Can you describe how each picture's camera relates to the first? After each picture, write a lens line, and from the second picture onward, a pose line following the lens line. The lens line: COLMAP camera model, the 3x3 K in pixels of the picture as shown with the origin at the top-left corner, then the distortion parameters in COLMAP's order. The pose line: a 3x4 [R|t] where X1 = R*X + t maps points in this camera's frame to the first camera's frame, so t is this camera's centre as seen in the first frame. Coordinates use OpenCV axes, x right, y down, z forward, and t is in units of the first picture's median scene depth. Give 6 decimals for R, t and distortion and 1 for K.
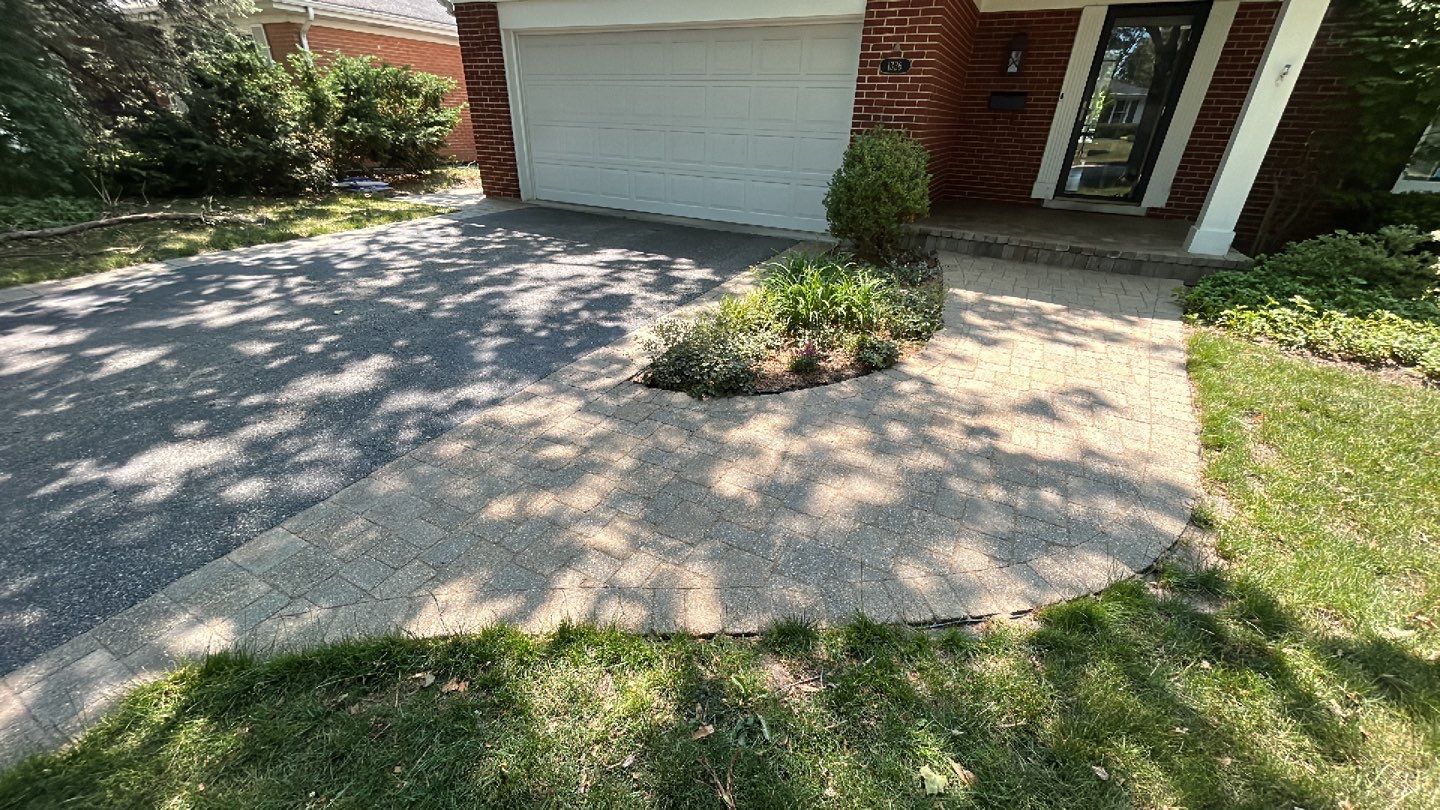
lens RADIAL K [[557.2, 0, 716.9], [0, 557.2, 403.9], [0, 0, 1]] dist [0.000068, -0.000386]
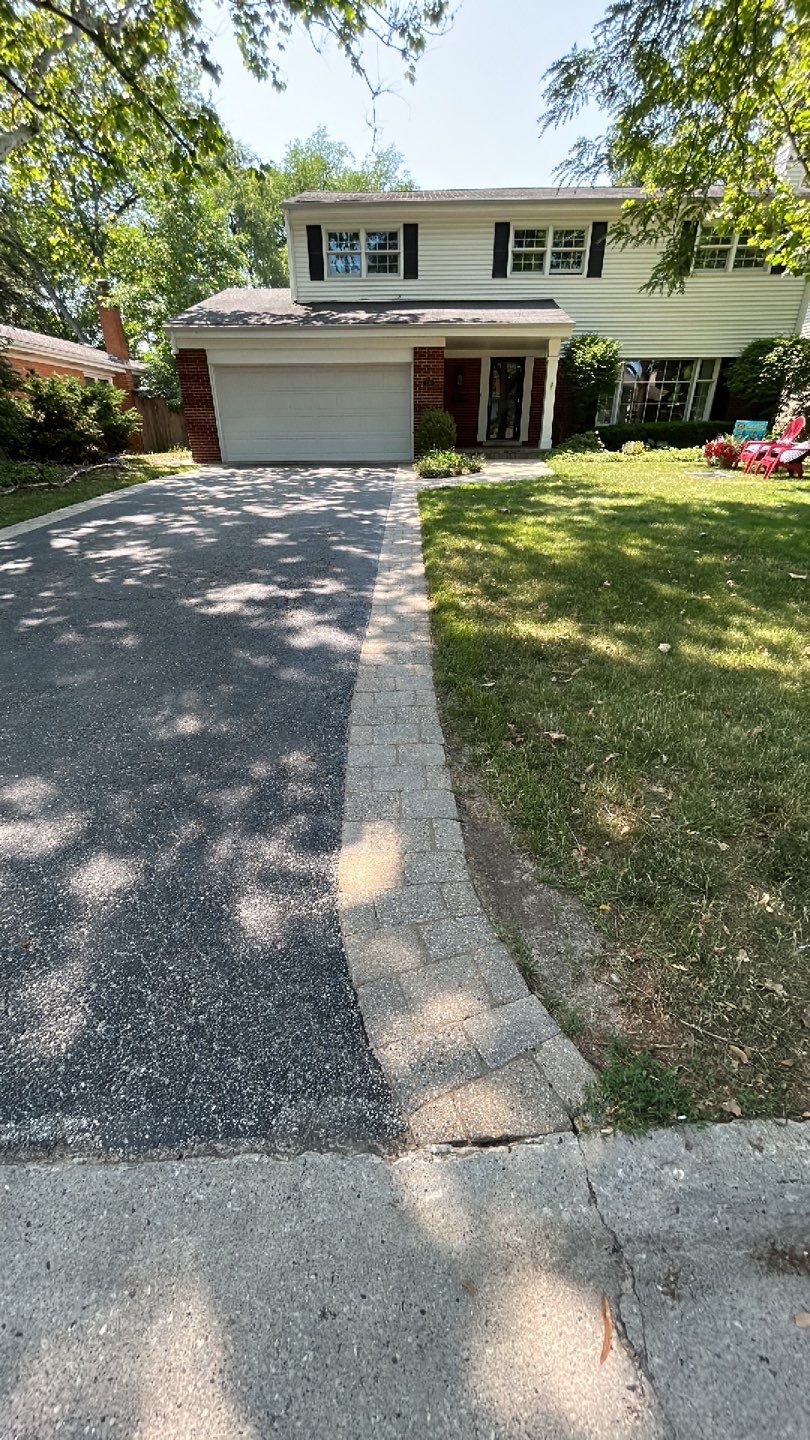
lens RADIAL K [[557.2, 0, 401.5], [0, 557.2, 712.7], [0, 0, 1]] dist [0.000068, -0.000386]
pose [[0.894680, -0.232825, 0.381236, -0.936430], [0.232843, 0.971387, 0.046804, 0.587024], [-0.381225, 0.046894, 0.923292, -1.025822]]
